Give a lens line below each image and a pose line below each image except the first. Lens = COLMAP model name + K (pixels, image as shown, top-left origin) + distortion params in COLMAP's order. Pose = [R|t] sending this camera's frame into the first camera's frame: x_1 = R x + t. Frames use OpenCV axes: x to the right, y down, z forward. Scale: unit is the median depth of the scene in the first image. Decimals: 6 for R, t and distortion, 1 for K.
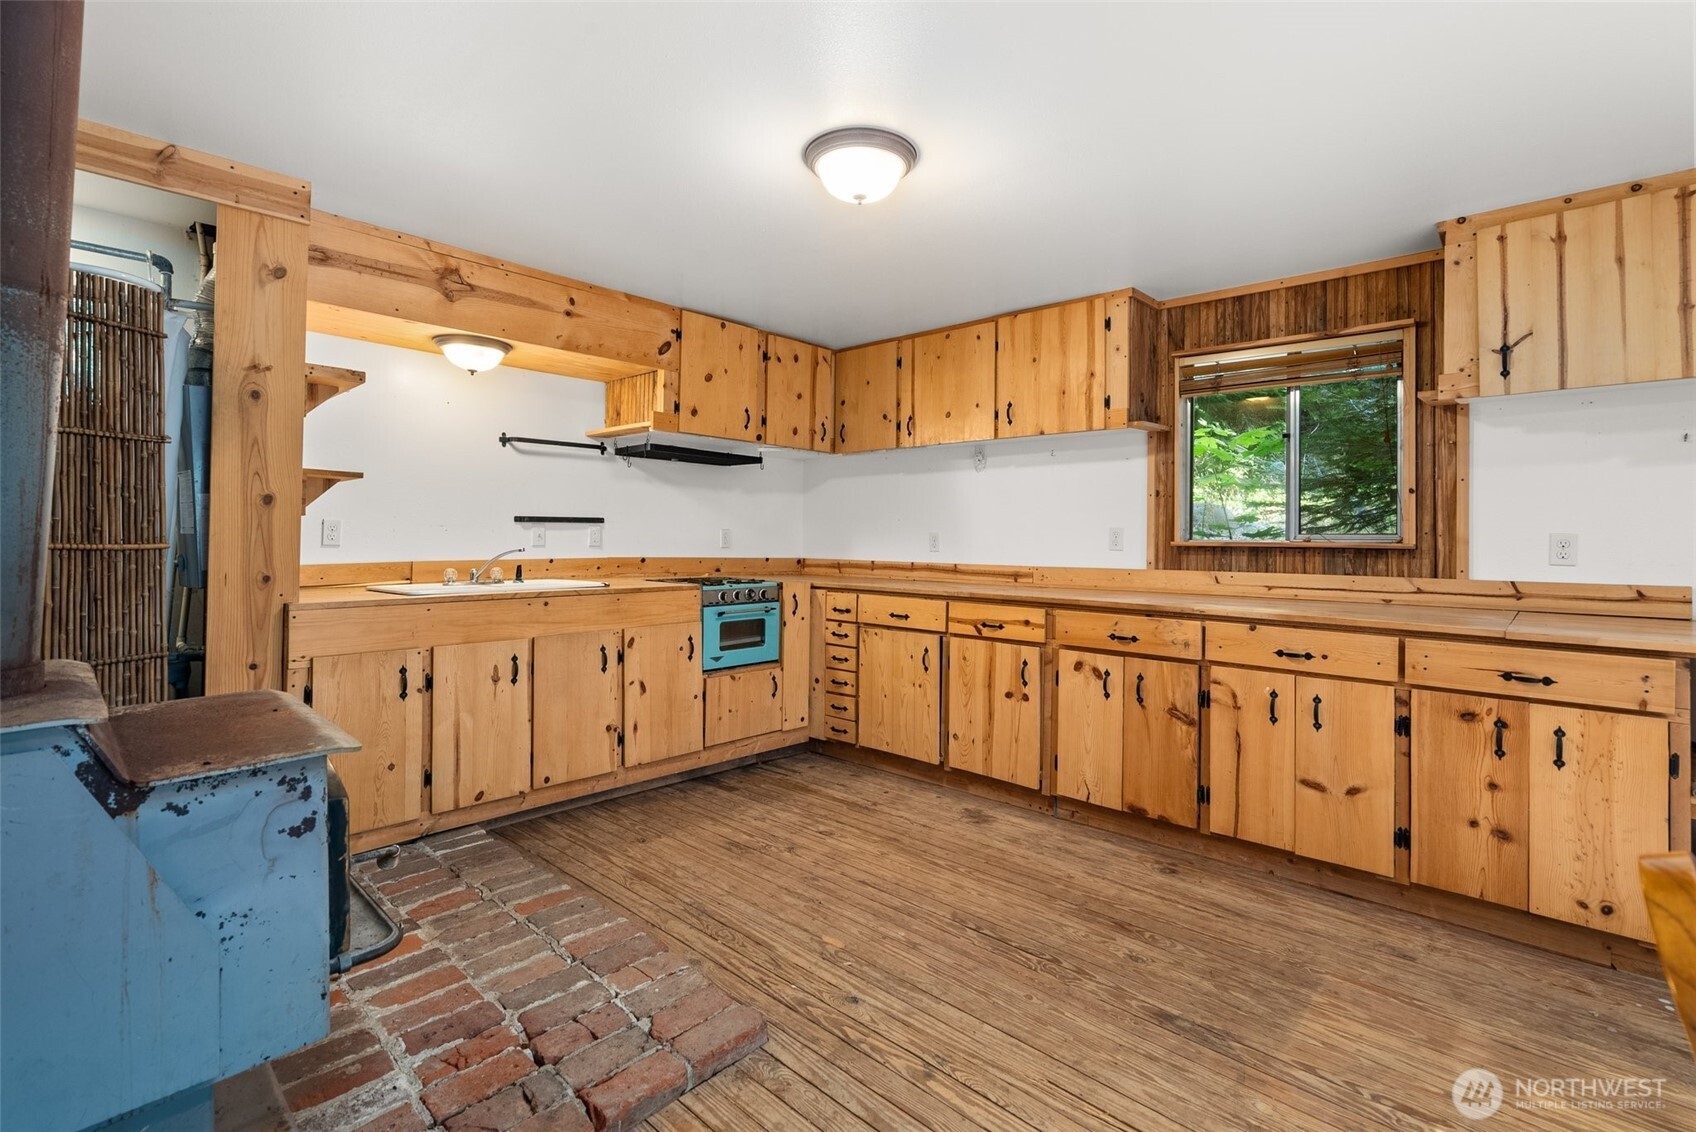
lens RADIAL K [[780.3, 0, 848.8], [0, 780.3, 540.8], [0, 0, 1]] dist [-0.005701, 0.000655]
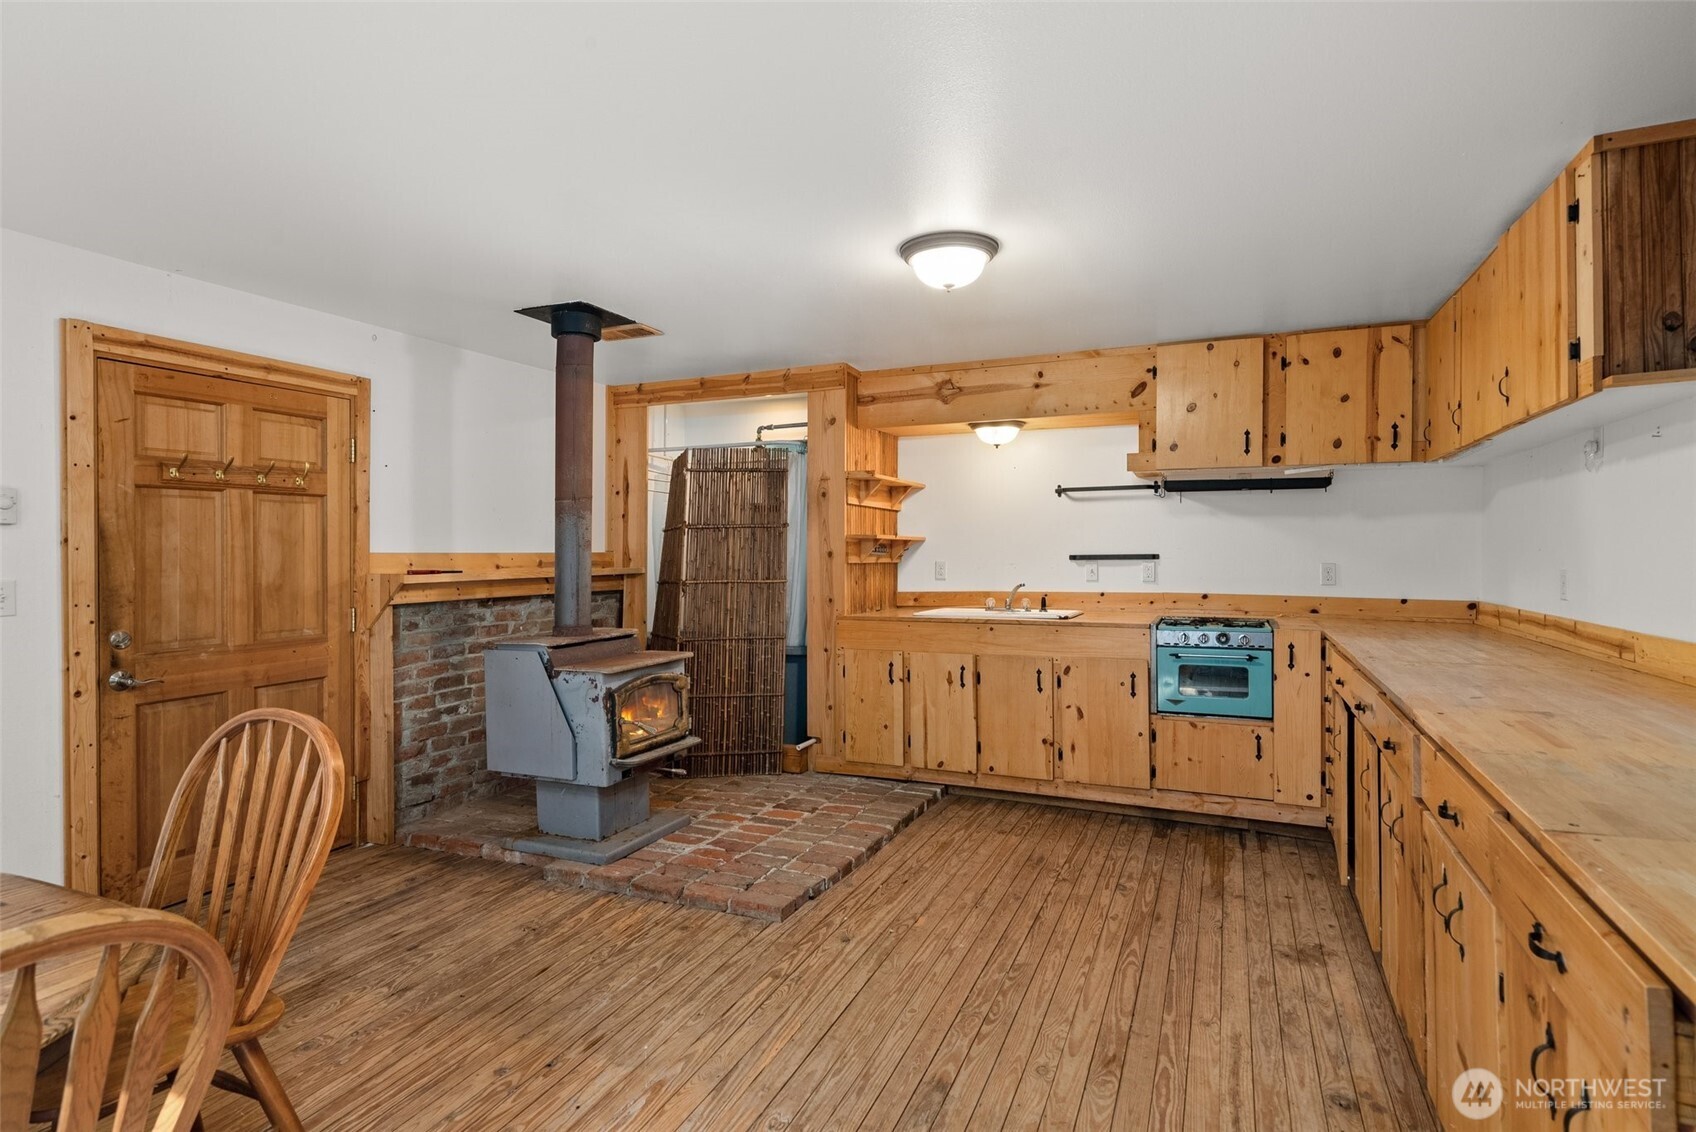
lens RADIAL K [[851.9, 0, 848.0], [0, 851.9, 566.0], [0, 0, 1]] dist [-0.003934, 0.000314]
pose [[0.330664, 0.003733, -0.943741, 0.831475], [0.004592, 0.999974, 0.005565, -0.029603], [0.943737, -0.006173, 0.330638, 0.327019]]
